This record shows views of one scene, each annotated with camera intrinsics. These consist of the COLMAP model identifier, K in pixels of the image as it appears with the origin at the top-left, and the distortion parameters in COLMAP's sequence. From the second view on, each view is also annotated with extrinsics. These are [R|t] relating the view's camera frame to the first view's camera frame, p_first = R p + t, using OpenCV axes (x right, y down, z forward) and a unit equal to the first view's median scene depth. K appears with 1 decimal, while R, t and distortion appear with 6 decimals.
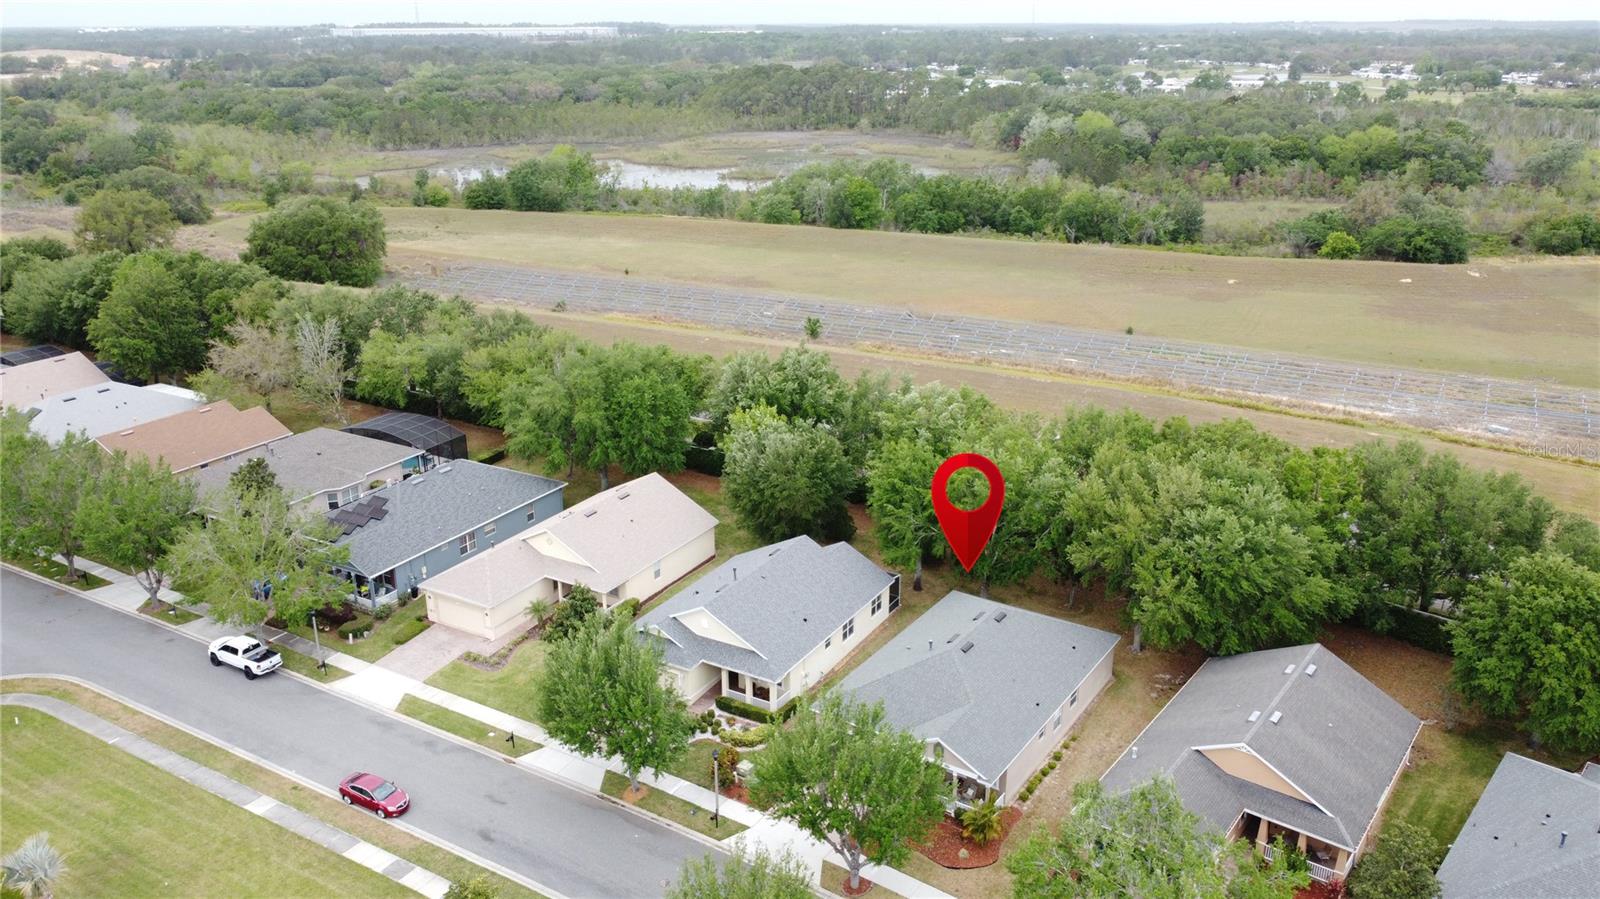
lens RADIAL K [[1209.3, 0, 803.6], [0, 1209.3, 451.0], [0, 0, 1]] dist [0.005944, -0.011764]
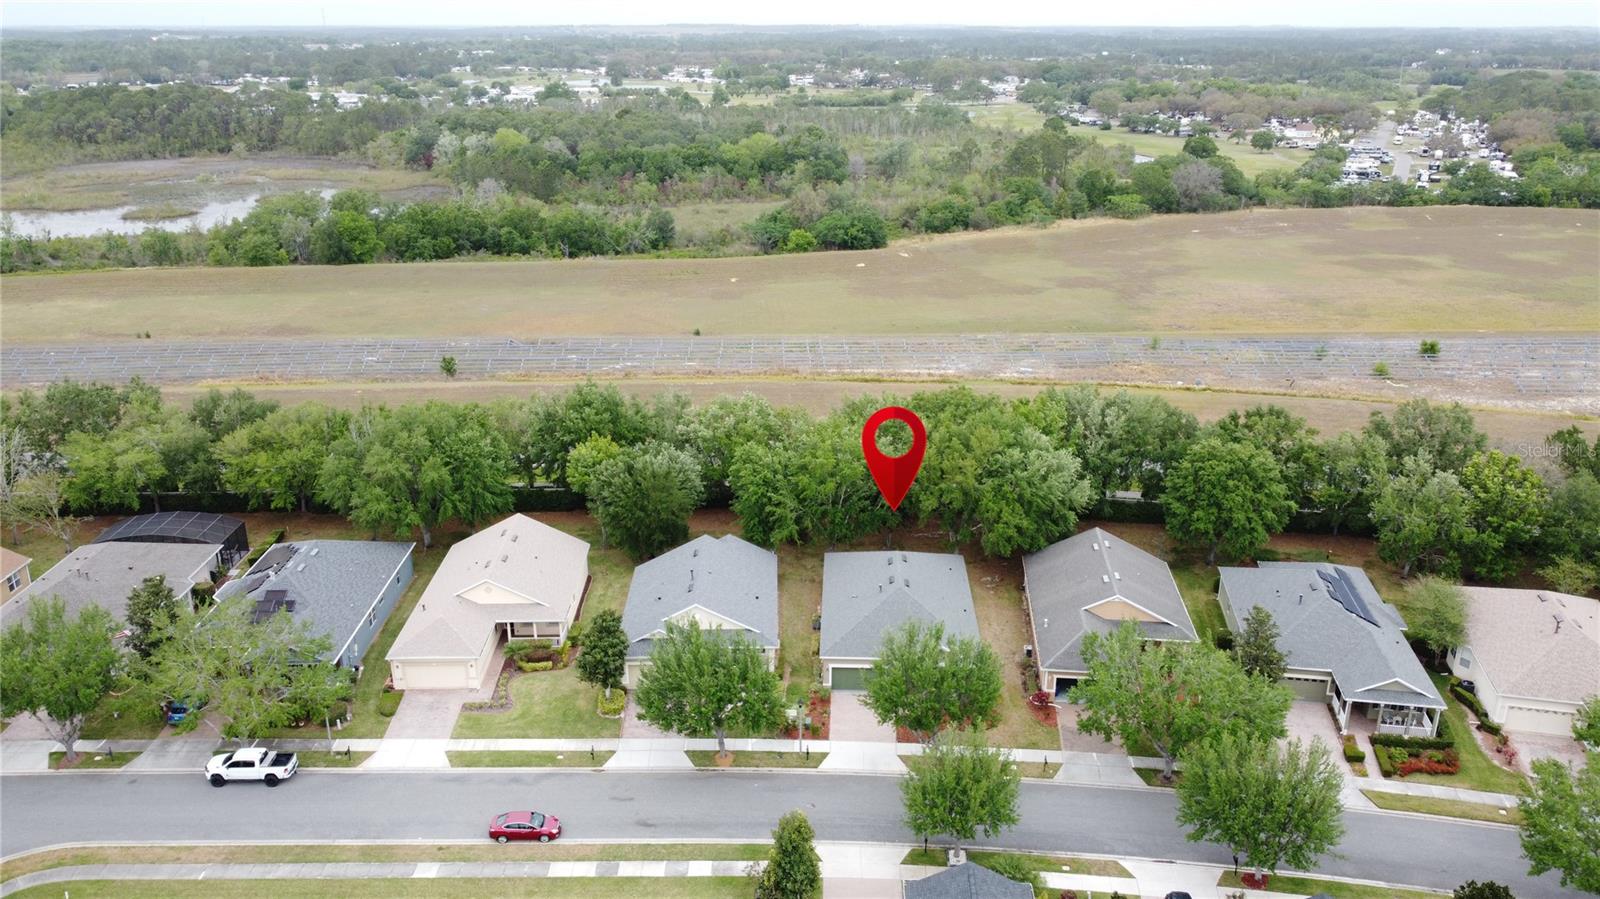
lens RADIAL K [[1209.3, 0, 804.9], [0, 1209.3, 447.7], [0, 0, 1]] dist [0.005944, -0.011764]
pose [[0.852754, -0.168770, 0.494296, -0.432212], [0.170628, 0.984450, 0.041760, -0.042407], [-0.493657, 0.048730, 0.868290, -0.074466]]
